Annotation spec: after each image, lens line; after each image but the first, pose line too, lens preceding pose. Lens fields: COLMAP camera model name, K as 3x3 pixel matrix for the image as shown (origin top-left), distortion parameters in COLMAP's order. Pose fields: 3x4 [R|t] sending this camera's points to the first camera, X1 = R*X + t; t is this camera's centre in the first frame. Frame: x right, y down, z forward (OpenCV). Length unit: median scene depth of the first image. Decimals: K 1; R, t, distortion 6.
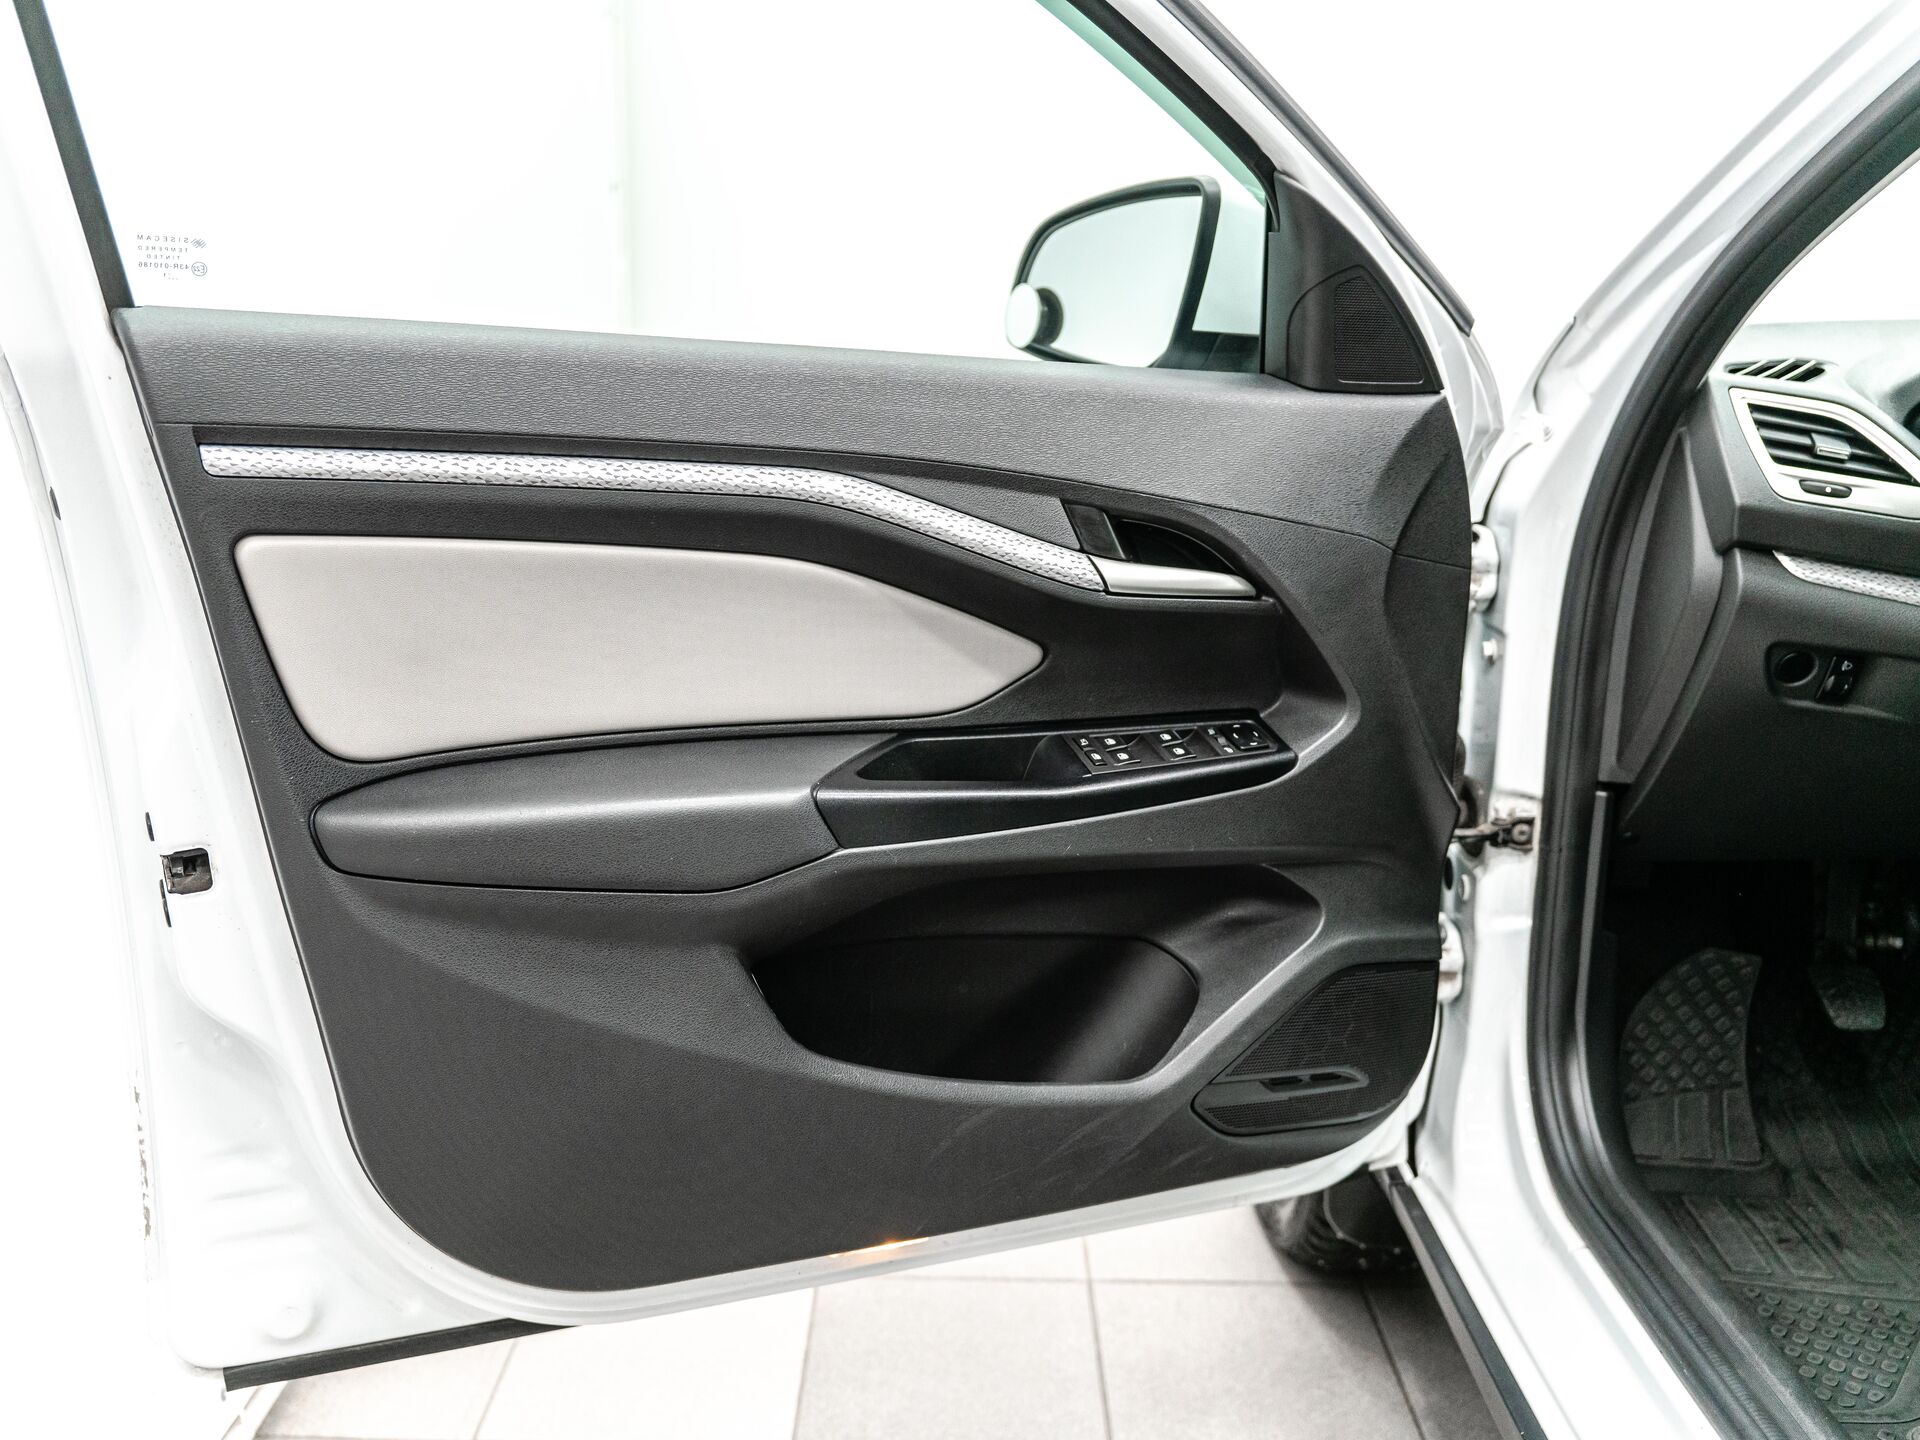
lens RADIAL K [[1760.1, 0, 955.0], [0, 1760.1, 724.5], [0, 0, 1]] dist [0.009122, 0.007796]
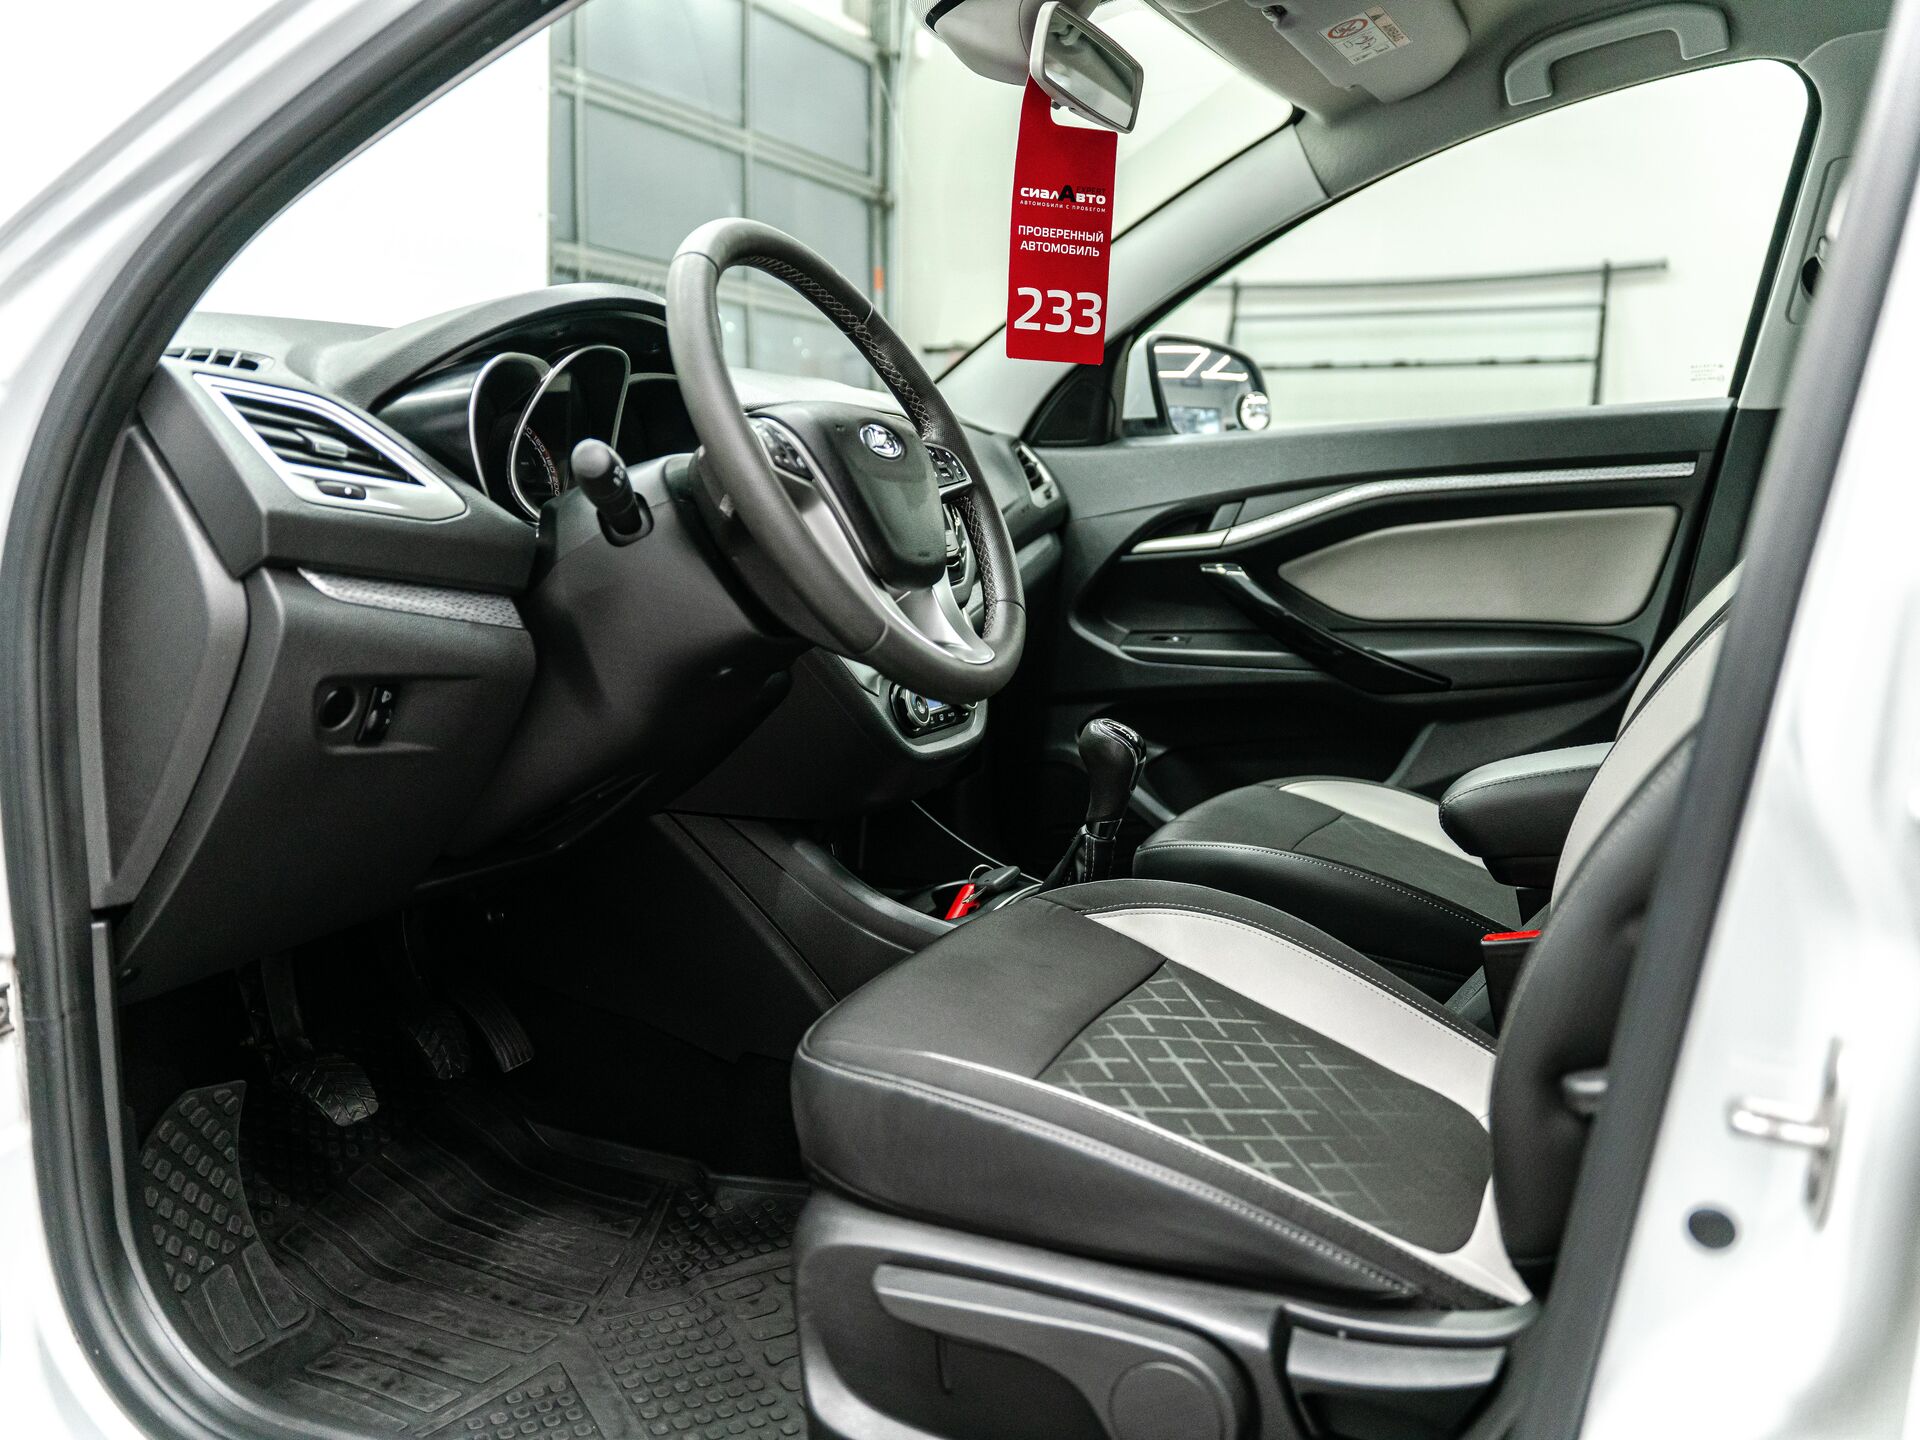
lens RADIAL K [[1719.2, 0, 960.4], [0, 1719.2, 723.5], [0, 0, 1]] dist [0.008250, -0.008883]
pose [[0.411118, -0.141377, 0.900552, -0.135546], [0.211030, 0.975825, 0.056855, -0.008808], [-0.886819, 0.166670, 0.431014, 0.385424]]
